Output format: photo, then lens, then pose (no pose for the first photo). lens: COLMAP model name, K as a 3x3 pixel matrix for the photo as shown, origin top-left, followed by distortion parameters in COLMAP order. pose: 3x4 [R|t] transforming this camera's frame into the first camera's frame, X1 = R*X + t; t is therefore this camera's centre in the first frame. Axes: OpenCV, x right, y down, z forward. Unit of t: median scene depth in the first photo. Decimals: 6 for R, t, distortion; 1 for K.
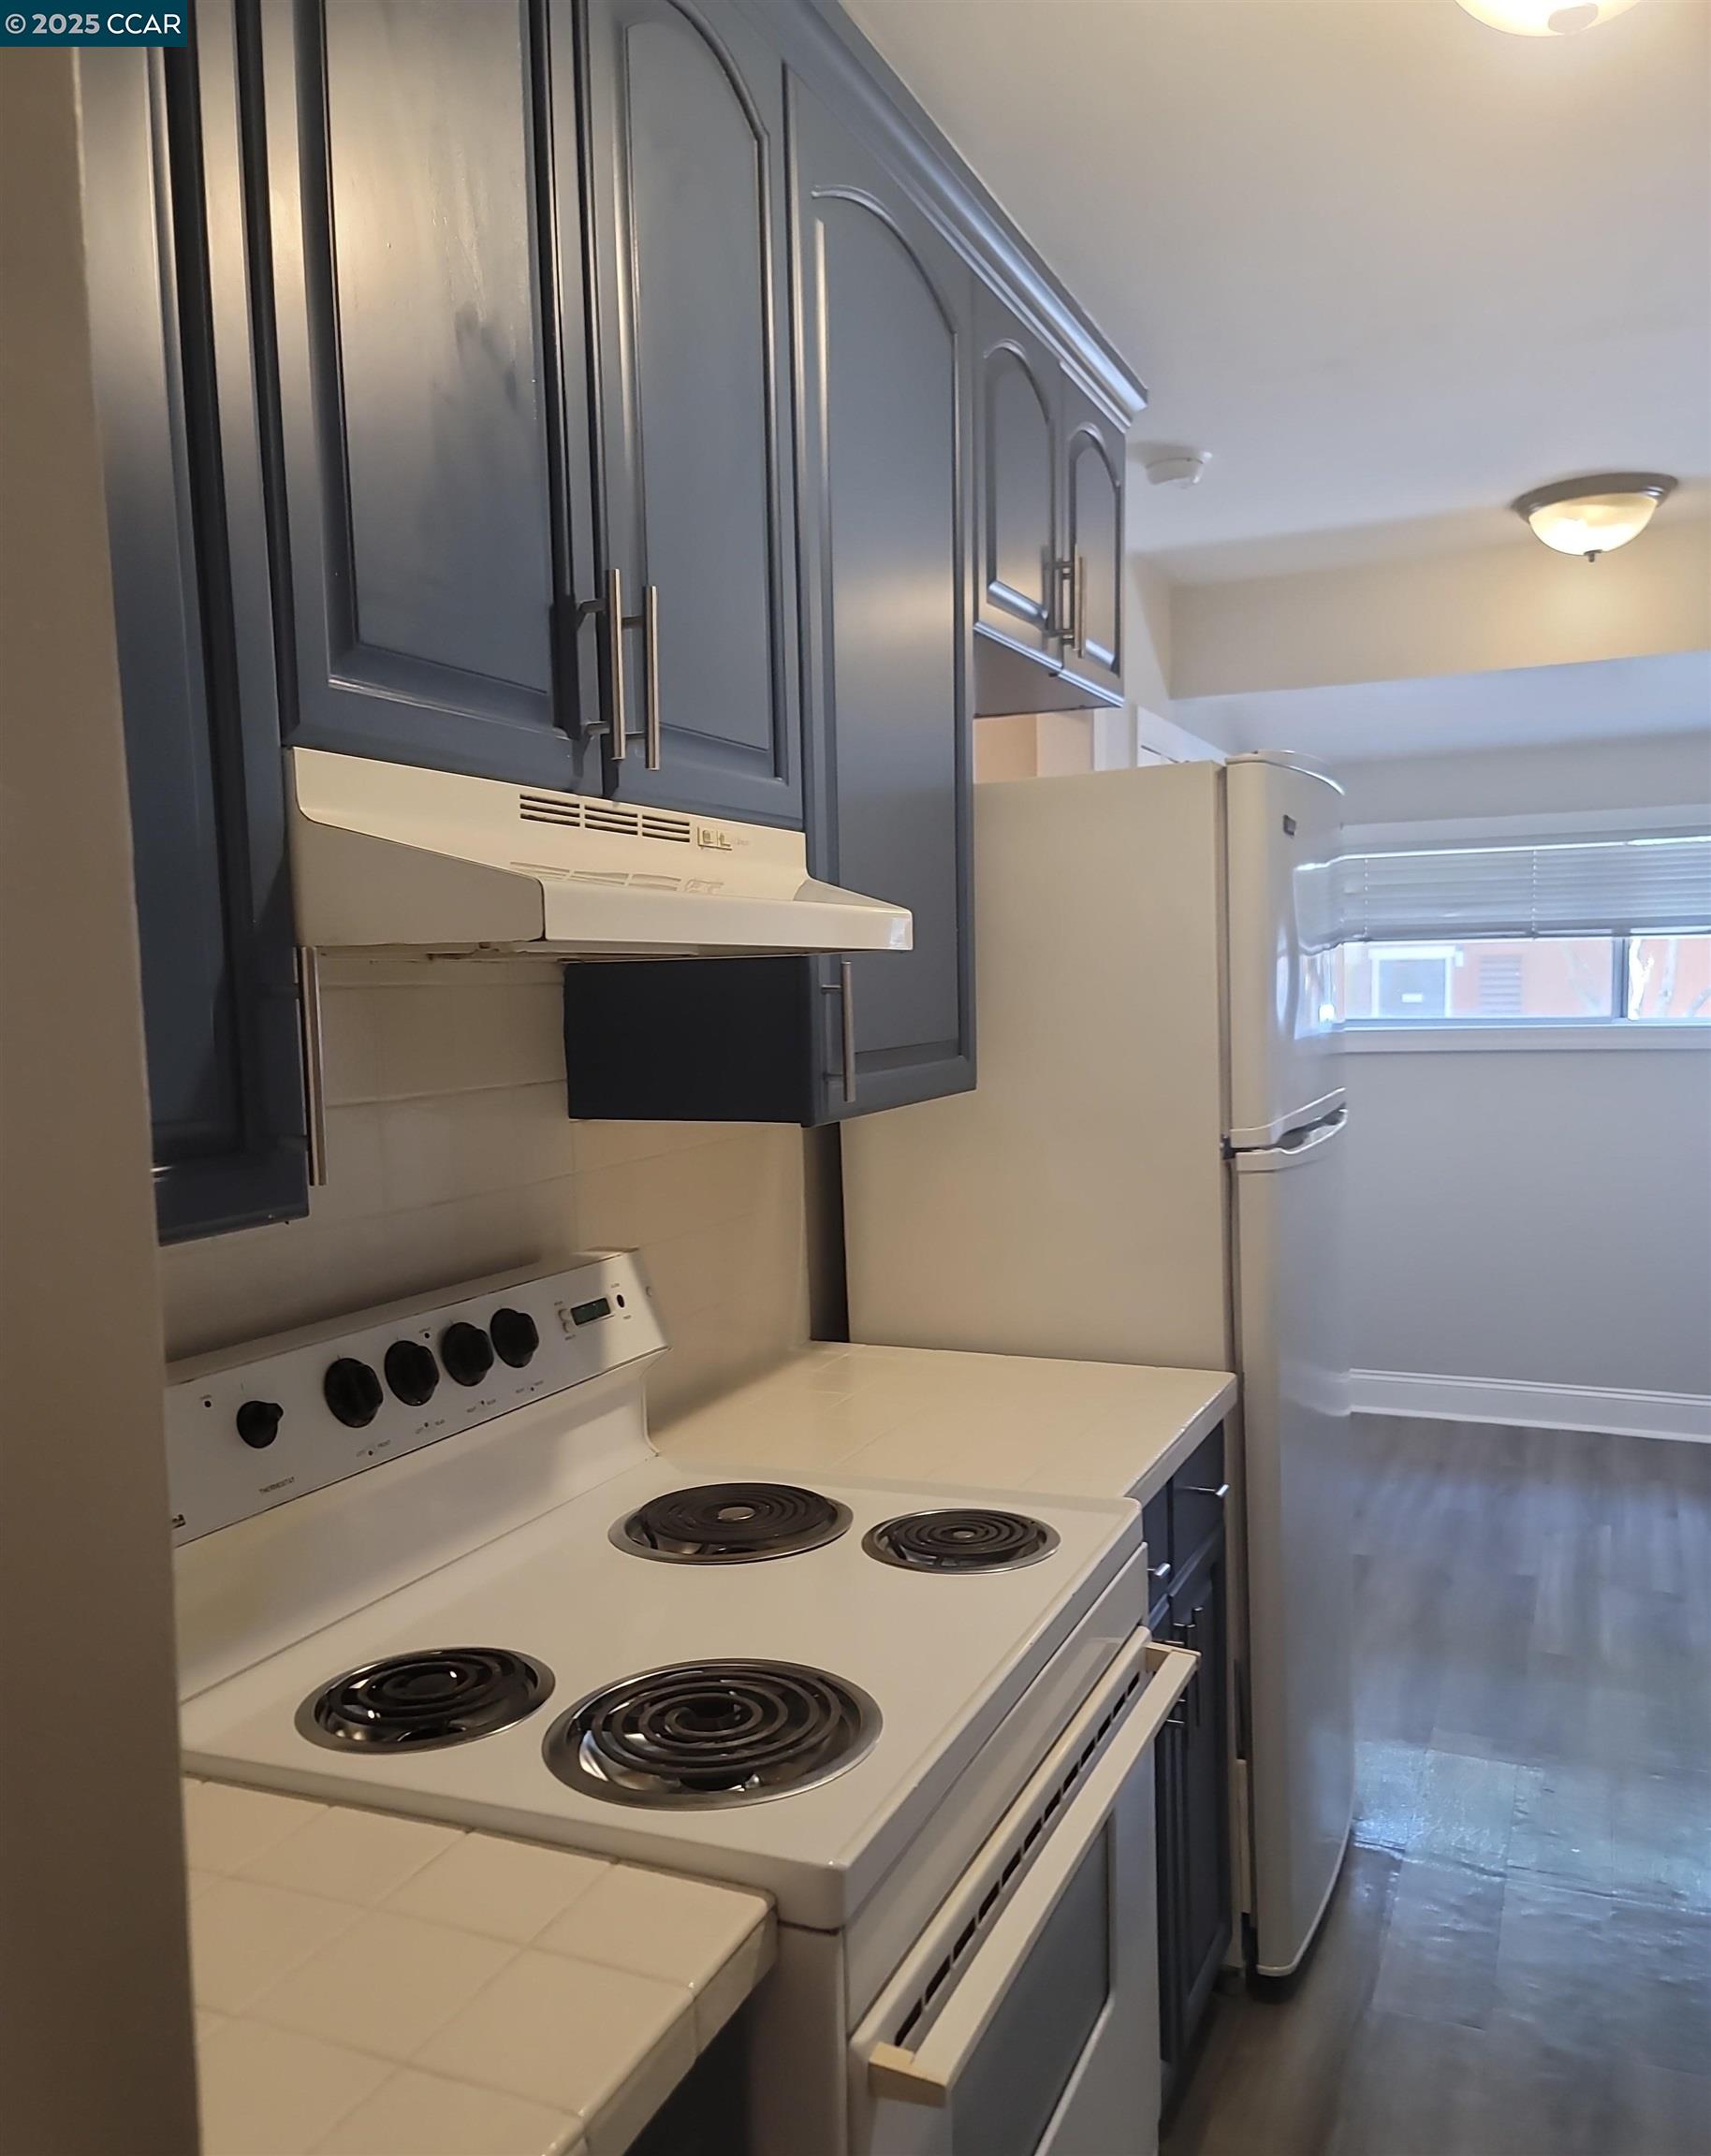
lens RADIAL K [[1701.1, 0, 861.7], [0, 1701.1, 1138.6], [0, 0, 1]] dist [0.053919, -0.005440]
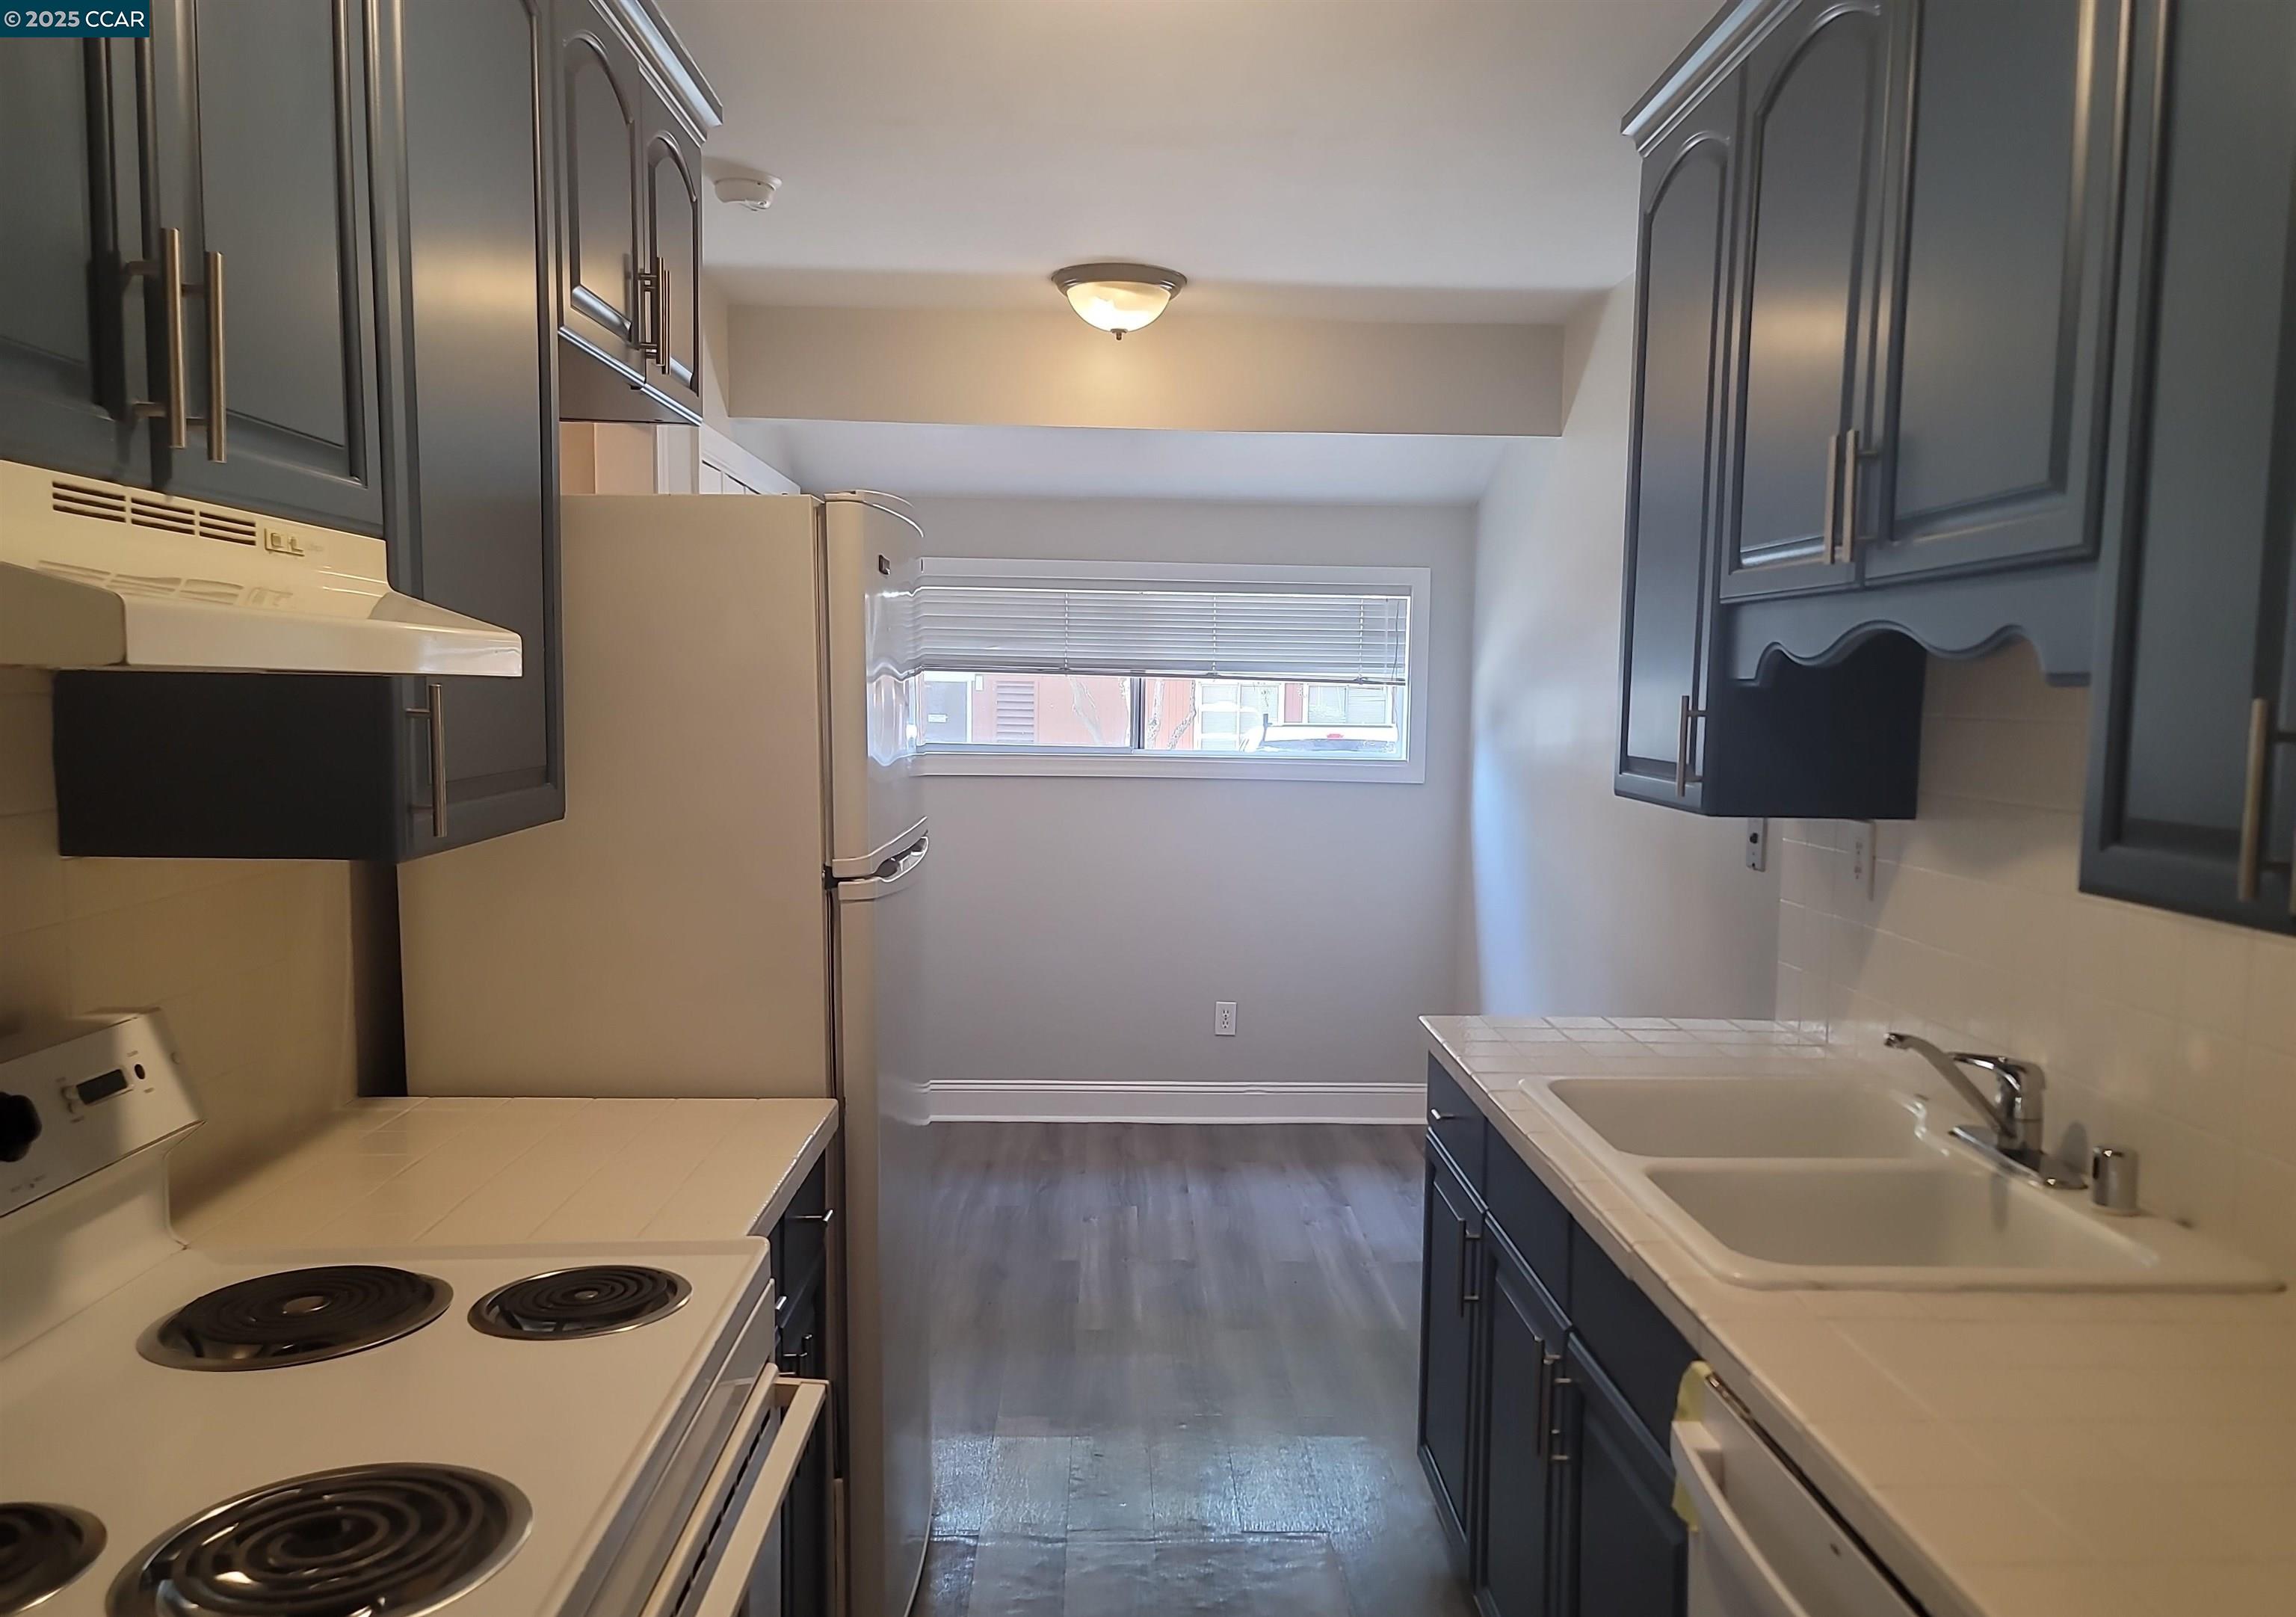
lens RADIAL K [[1698.3, 0, 1171.2], [0, 1698.3, 848.8], [0, 0, 1]] dist [0.071859, -0.035916]
pose [[0.899888, -0.005869, 0.436082, -0.040446], [0.006898, 0.999976, -0.000776, -0.008569], [-0.436067, 0.003706, 0.899907, -0.003258]]
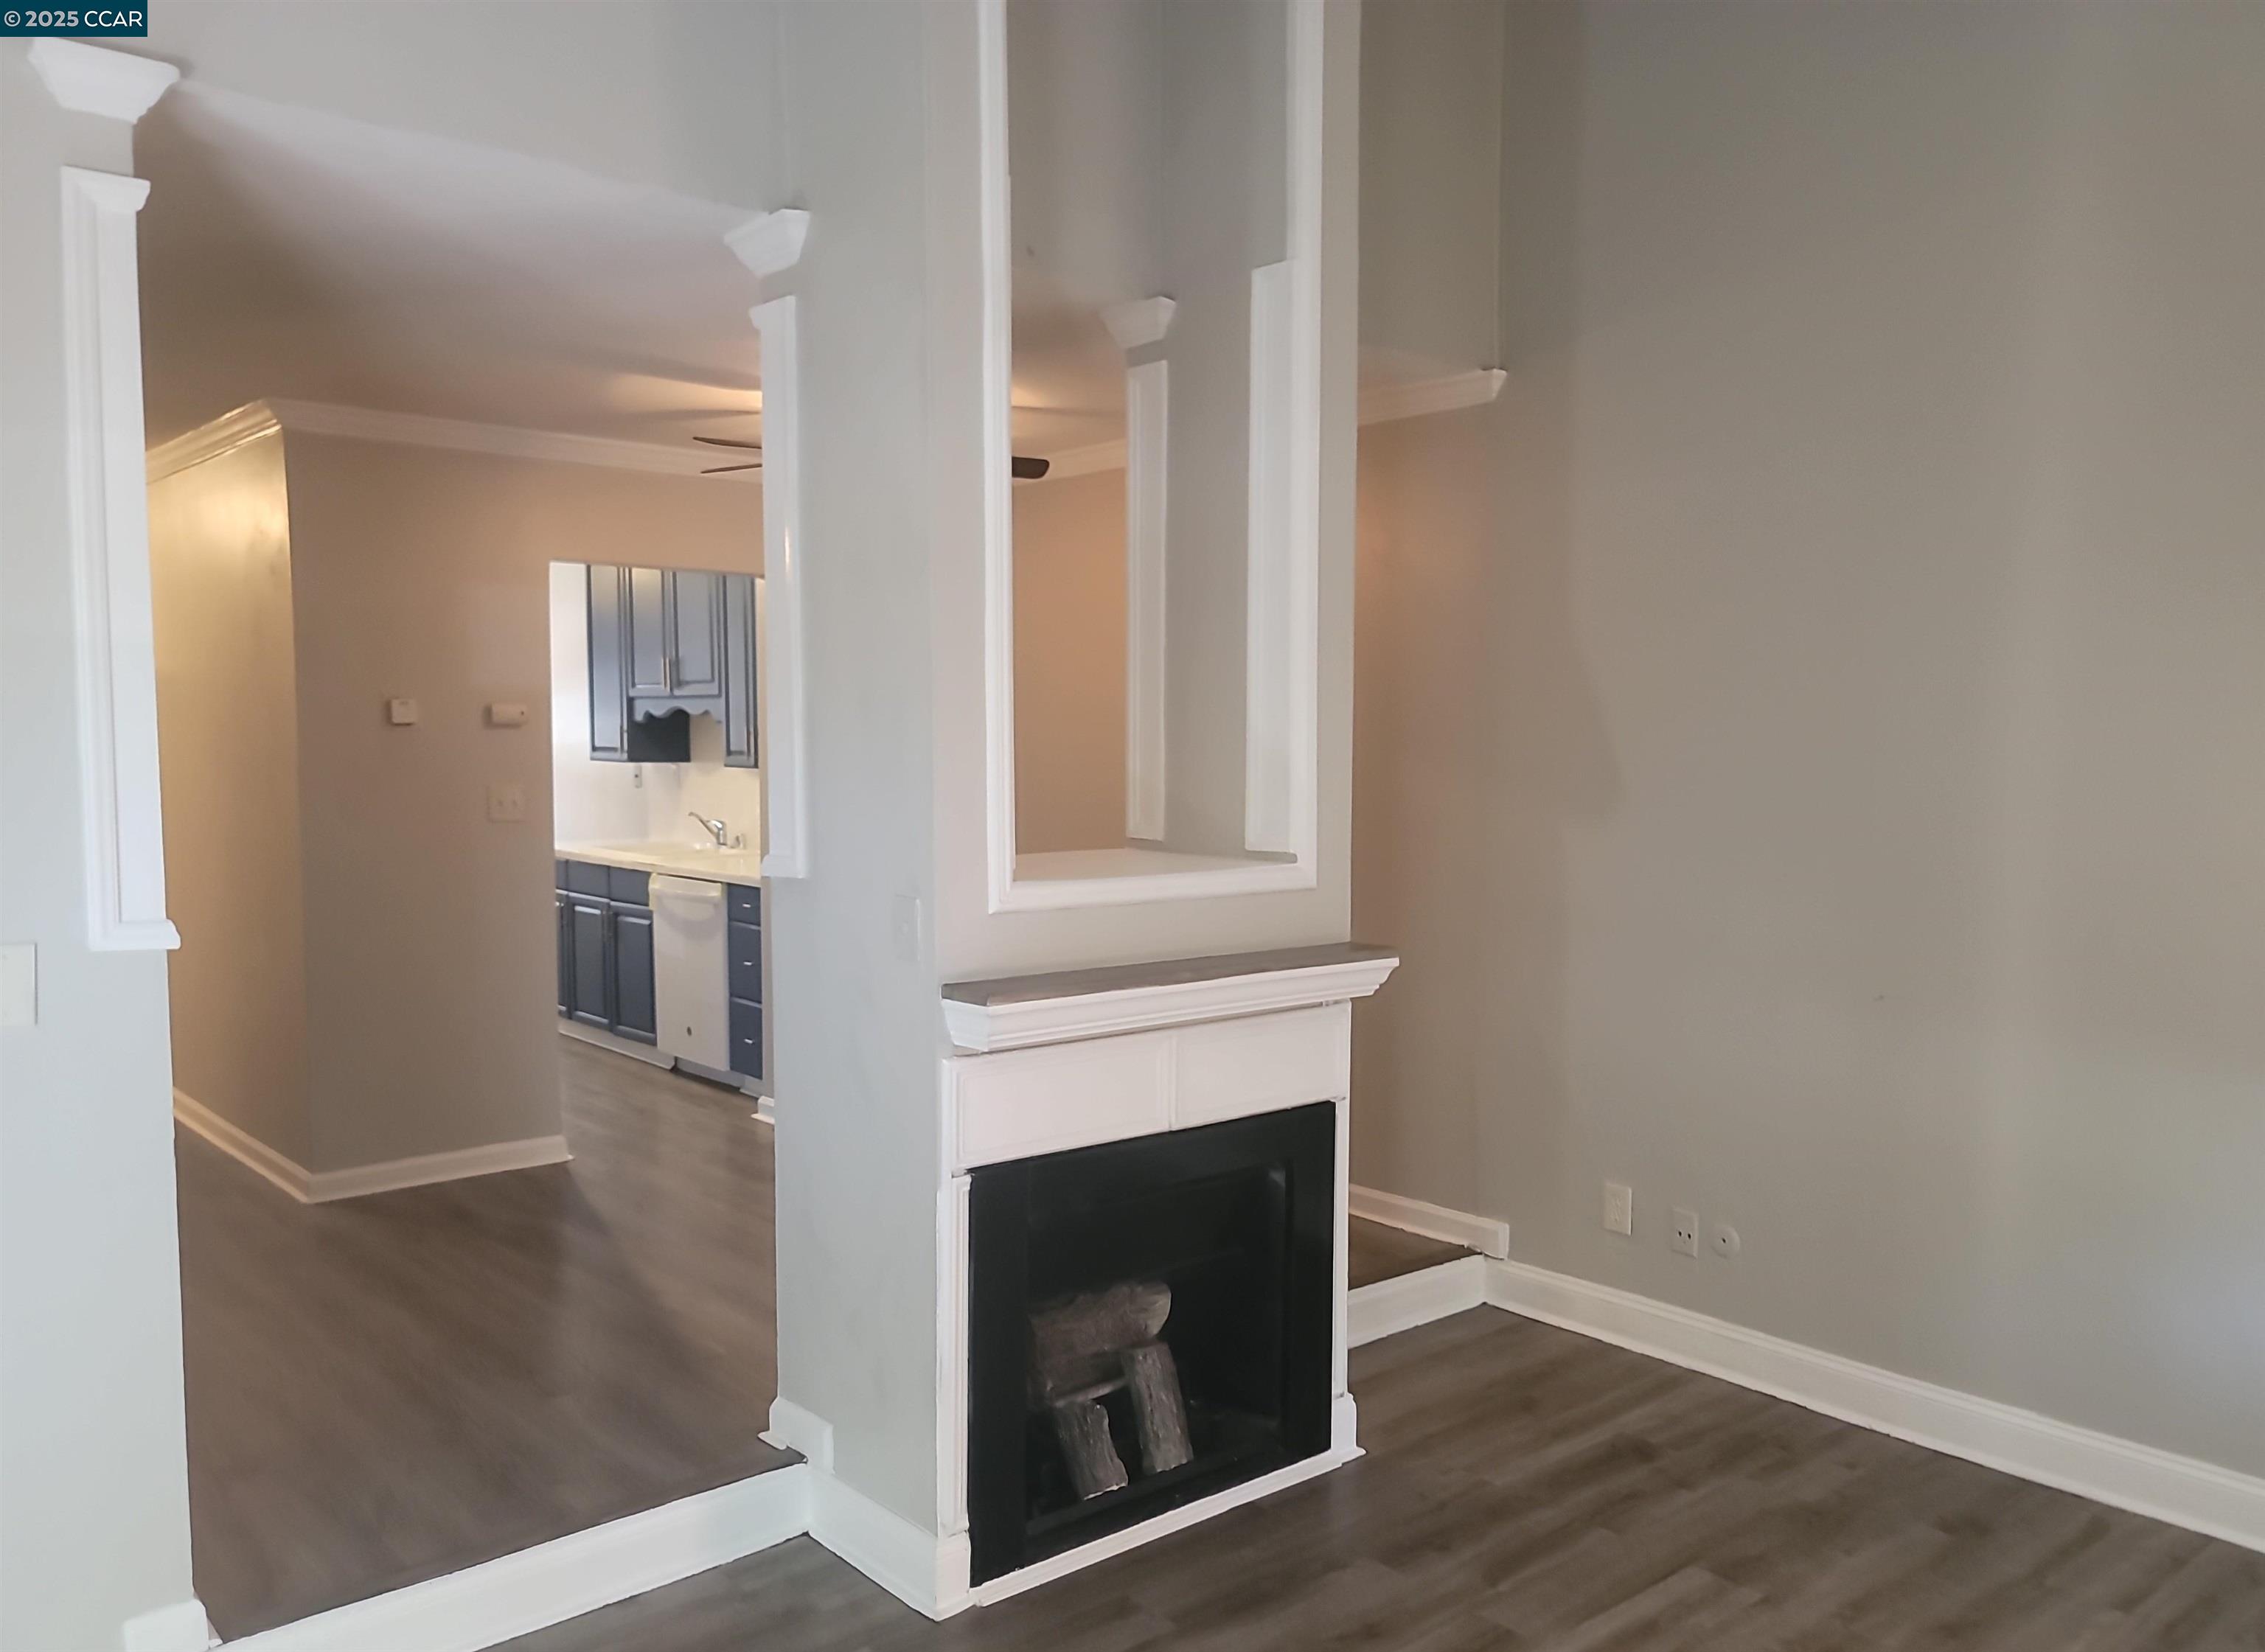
lens RADIAL K [[1759.7, 0, 1131.9], [0, 1759.7, 854.3], [0, 0, 1]] dist [0.069054, -0.046567]
pose [[0.448258, -0.043212, 0.892859, -1.816958], [0.071983, 0.997332, 0.012130, 0.166974], [-0.891001, 0.058833, 0.450172, -1.518651]]
